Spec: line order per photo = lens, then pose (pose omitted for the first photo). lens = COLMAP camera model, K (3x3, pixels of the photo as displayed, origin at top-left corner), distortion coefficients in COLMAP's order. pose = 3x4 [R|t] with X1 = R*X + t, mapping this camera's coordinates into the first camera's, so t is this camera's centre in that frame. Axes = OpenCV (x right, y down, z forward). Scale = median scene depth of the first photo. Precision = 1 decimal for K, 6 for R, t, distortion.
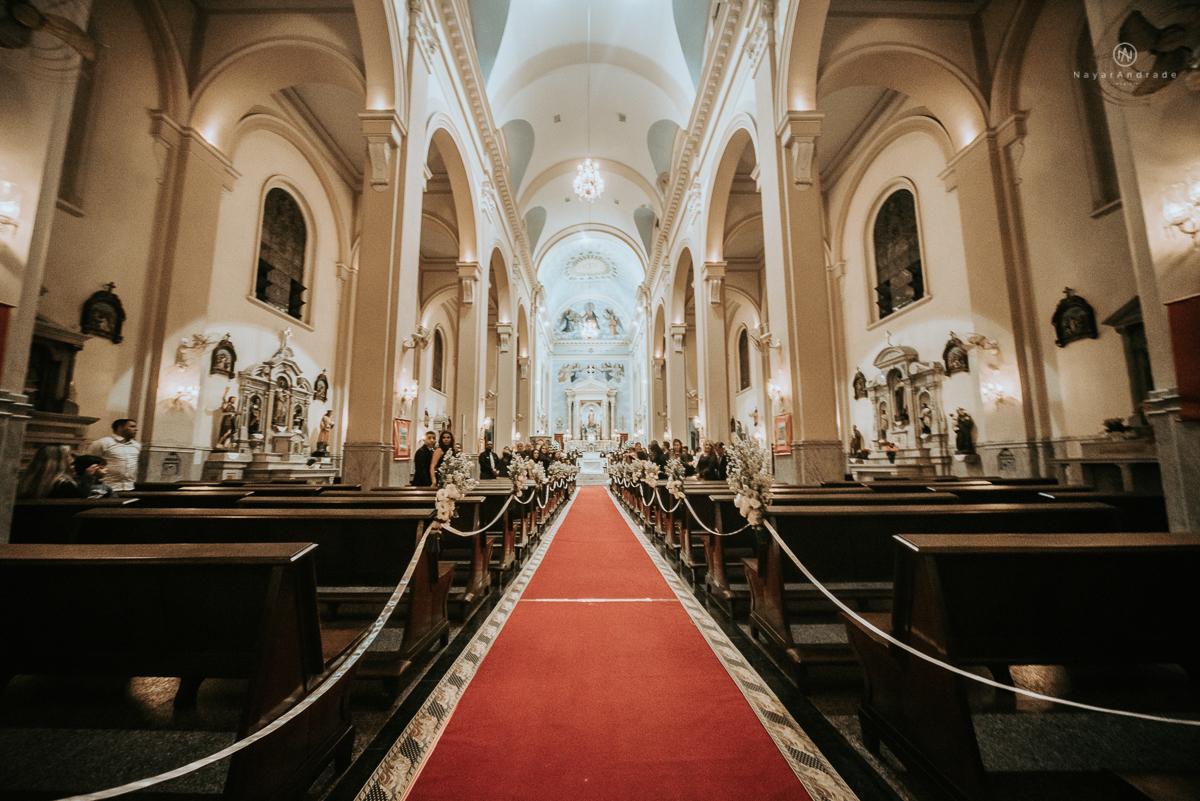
lens RADIAL K [[412.6, 0, 594.4], [0, 412.6, 424.6], [0, 0, 1]] dist [-0.033760, 0.000006]
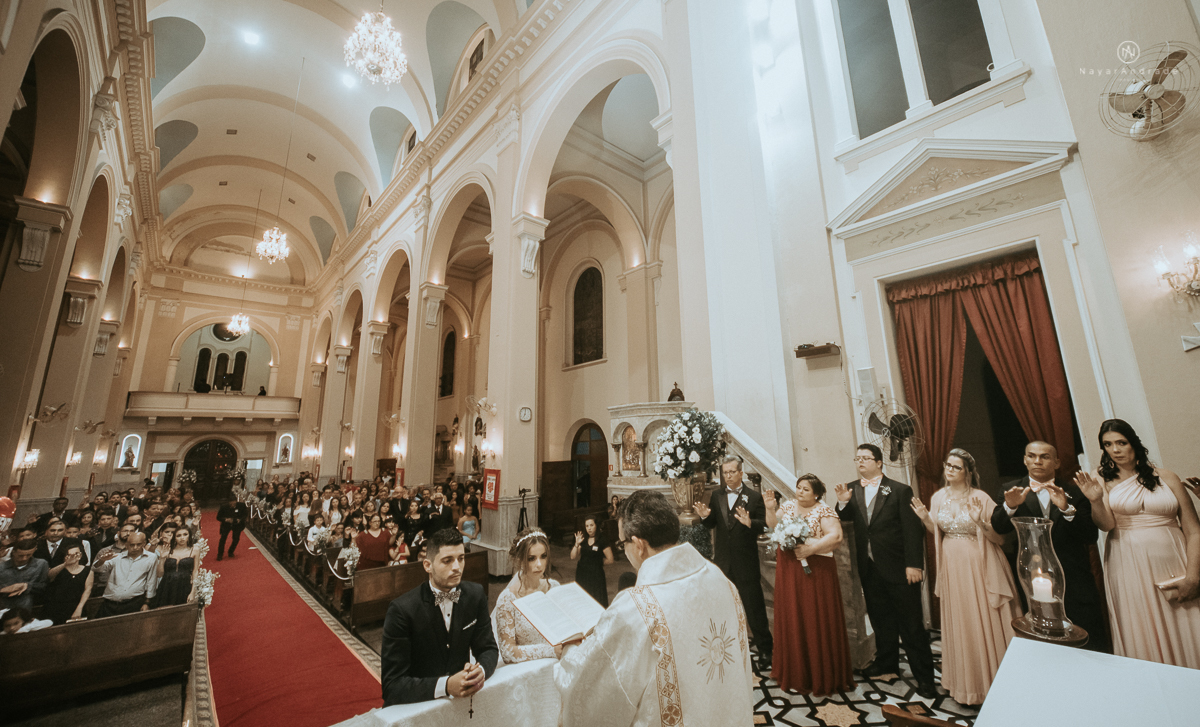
lens RADIAL K [[465.0, 0, 647.0], [0, 465.0, 339.6], [0, 0, 1]] dist [-0.022585, 0.000456]
pose [[0.712203, 0.128318, 0.690146, -0.107759], [-0.040157, 0.988988, -0.142441, -0.205857], [-0.700824, 0.073733, 0.709514, -0.675070]]
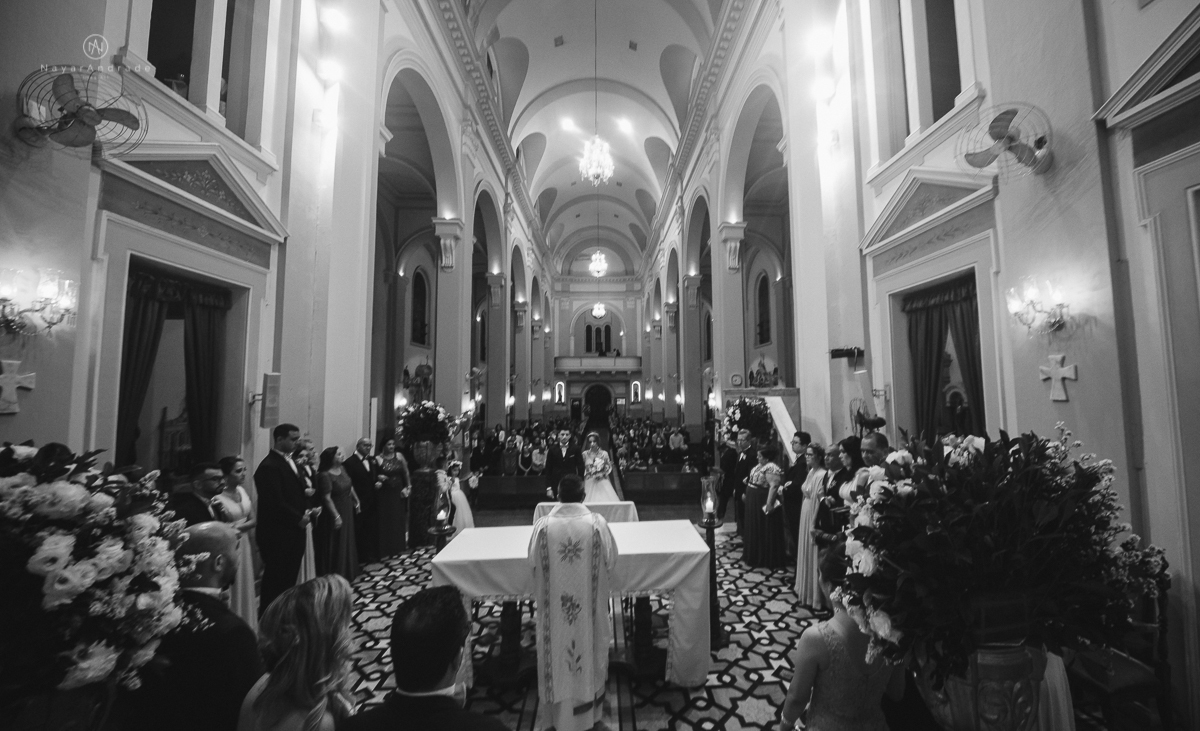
lens RADIAL K [[460.4, 0, 635.2], [0, 460.4, 349.8], [0, 0, 1]] dist [0.002939, -0.000108]
pose [[0.997798, -0.005197, 0.066122, 0.027819], [0.003937, 0.999808, 0.019182, -0.283726], [-0.066209, -0.018880, 0.997627, -1.026011]]
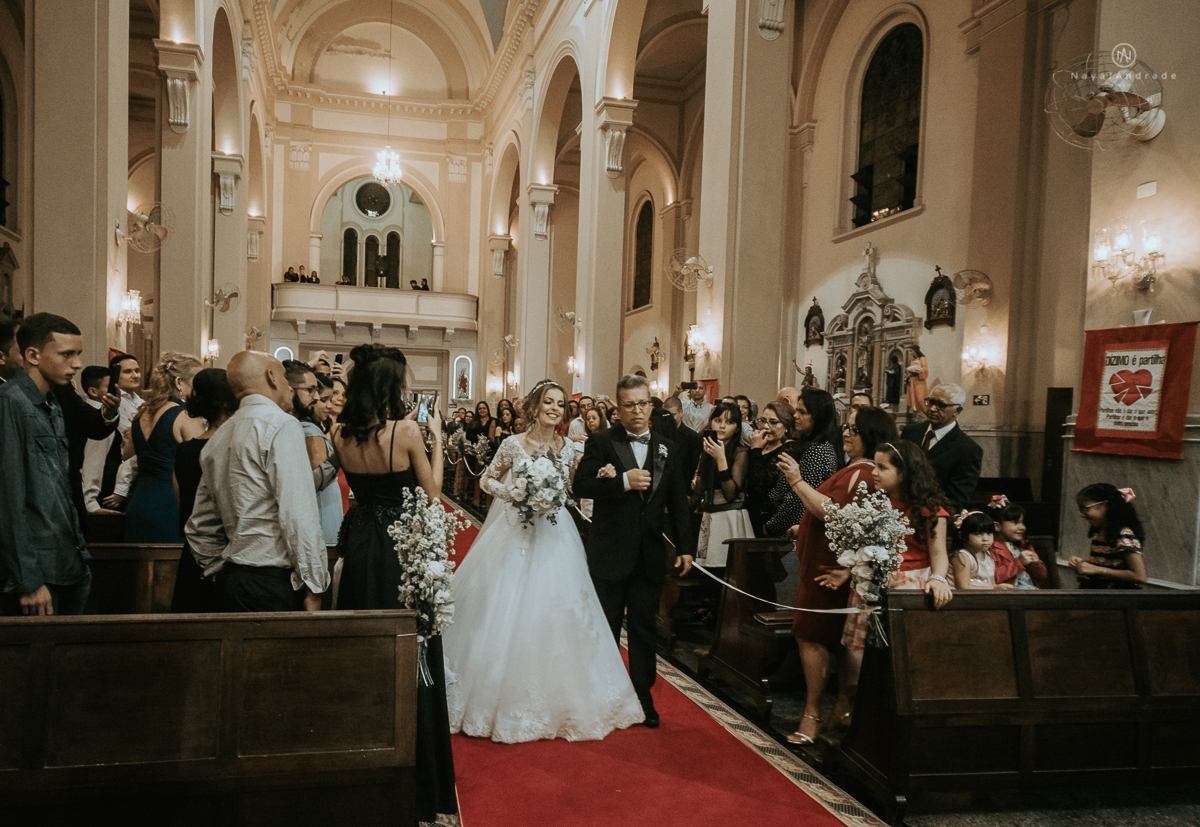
lens RADIAL K [[767.9, 0, 514.1], [0, 767.9, 460.9], [0, 0, 1]] dist [-0.021206, 0.009411]
pose [[0.976616, 0.019891, 0.214068, -0.099641], [-0.053841, 0.986610, 0.153957, -0.045737], [-0.208139, -0.161883, 0.964610, -0.157067]]
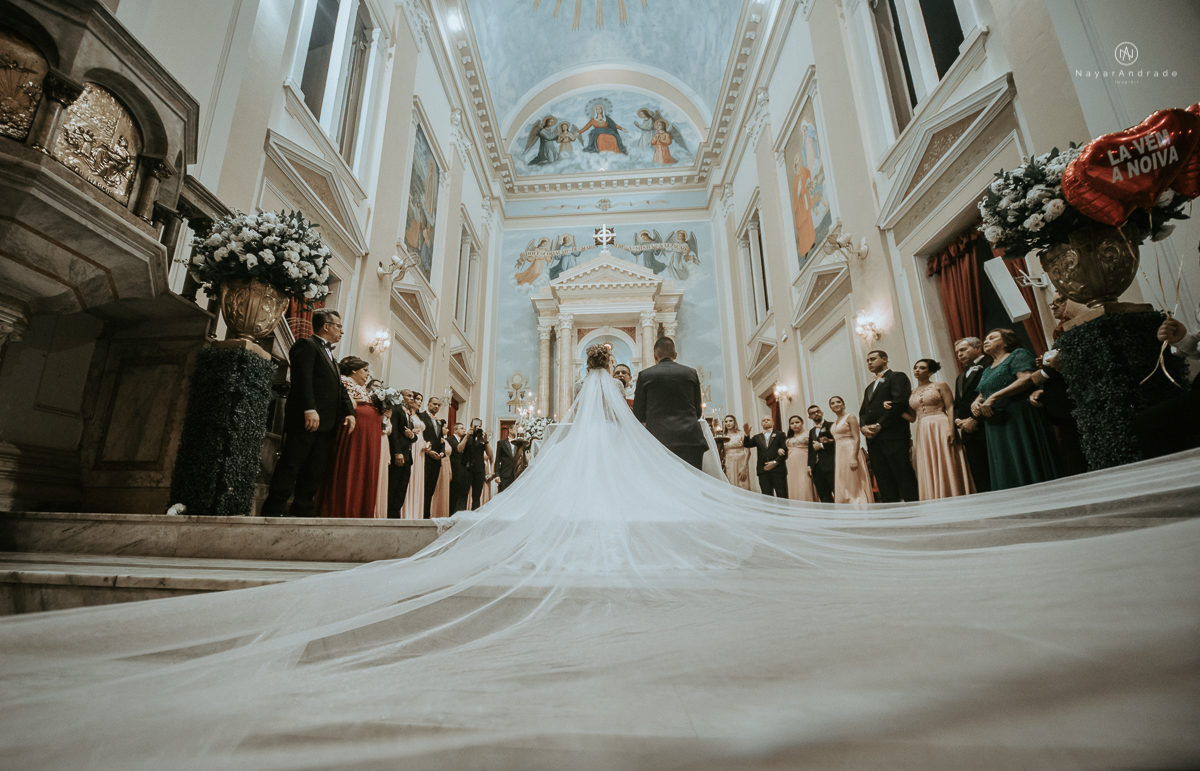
lens RADIAL K [[468.0, 0, 560.6], [0, 468.0, 409.7], [0, 0, 1]] dist [-0.002342, 0.000047]
pose [[0.995002, -0.012651, -0.099048, -0.030101], [-0.000074, 0.991848, -0.127427, 0.225817], [0.099853, 0.126797, 0.986890, 2.245436]]
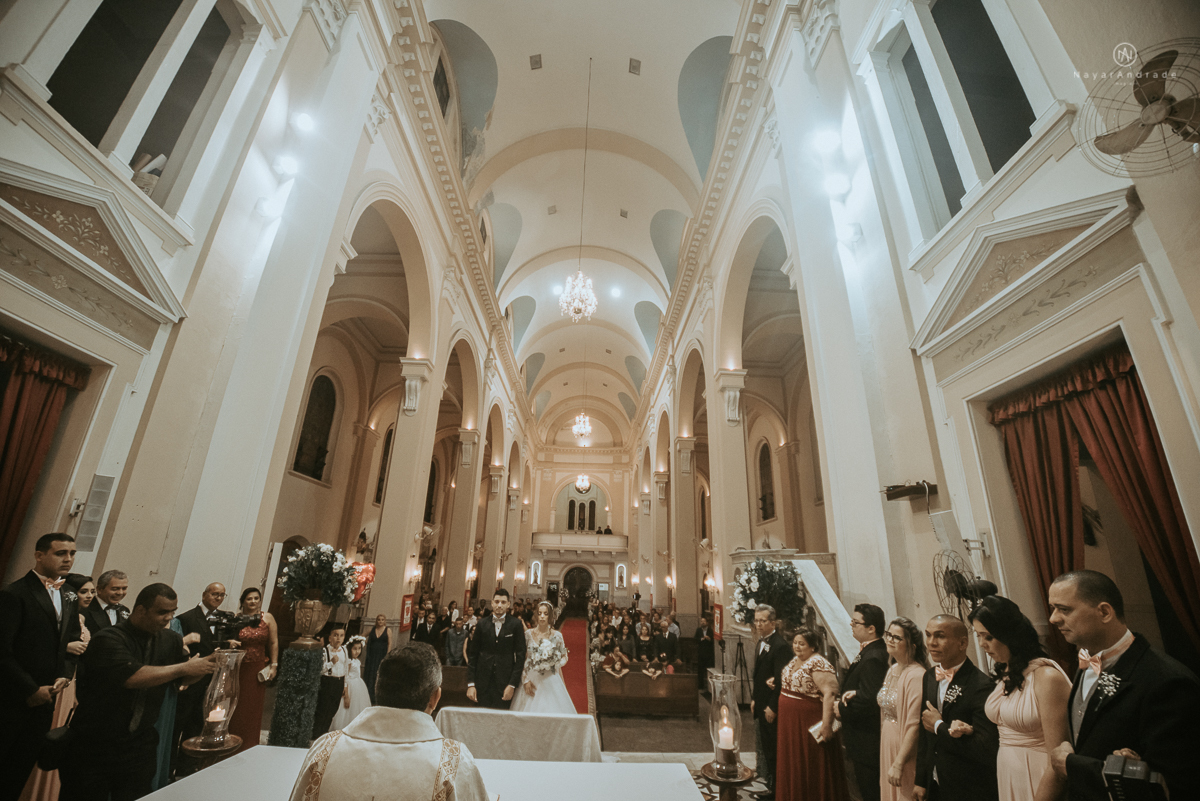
lens RADIAL K [[473.2, 0, 598.3], [0, 473.2, 418.2], [0, 0, 1]] dist [-0.055588, 0.002049]
pose [[0.999442, 0.032895, 0.005823, 0.054667], [-0.030794, 0.974752, -0.221157, -0.231841], [-0.012951, 0.220854, 0.975221, -0.868728]]
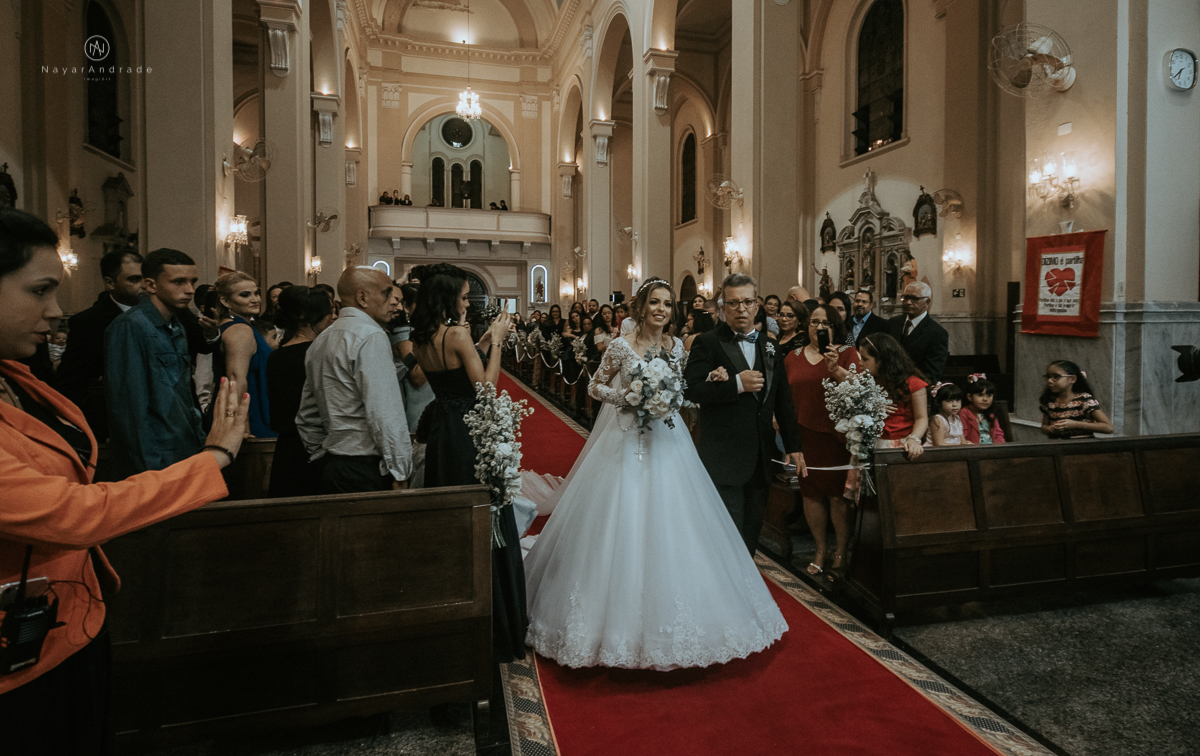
lens RADIAL K [[654.1, 0, 649.8], [0, 654.1, 339.2], [0, 0, 1]] dist [-0.021881, 0.005617]
pose [[0.952062, -0.005945, 0.305847, -0.095423], [-0.035378, 0.990962, 0.129391, -0.048473], [-0.303852, -0.134009, 0.943247, -0.166832]]
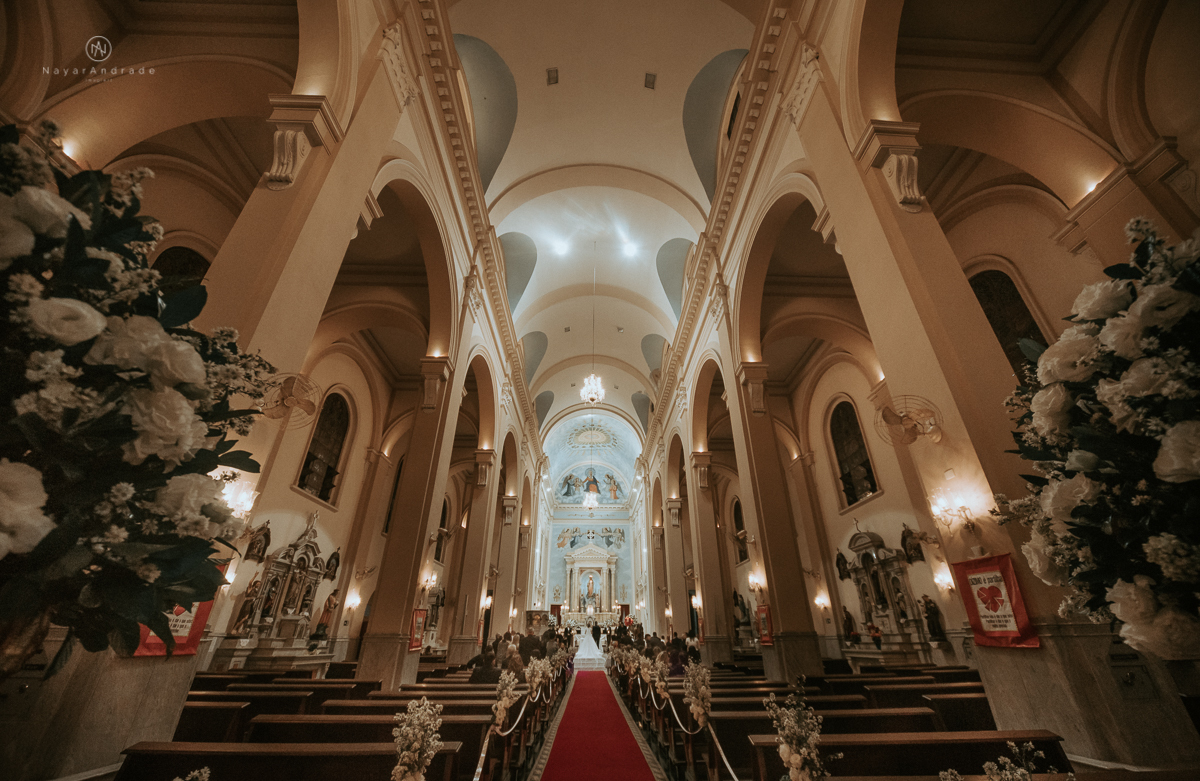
lens RADIAL K [[430.6, 0, 607.8], [0, 430.6, 420.4], [0, 0, 1]] dist [-0.025350, 0.000577]
pose [[0.999497, 0.013988, 0.028473, -0.004198], [-0.002770, 0.932599, -0.360905, -0.051205], [-0.031602, 0.360644, 0.932168, -0.182086]]
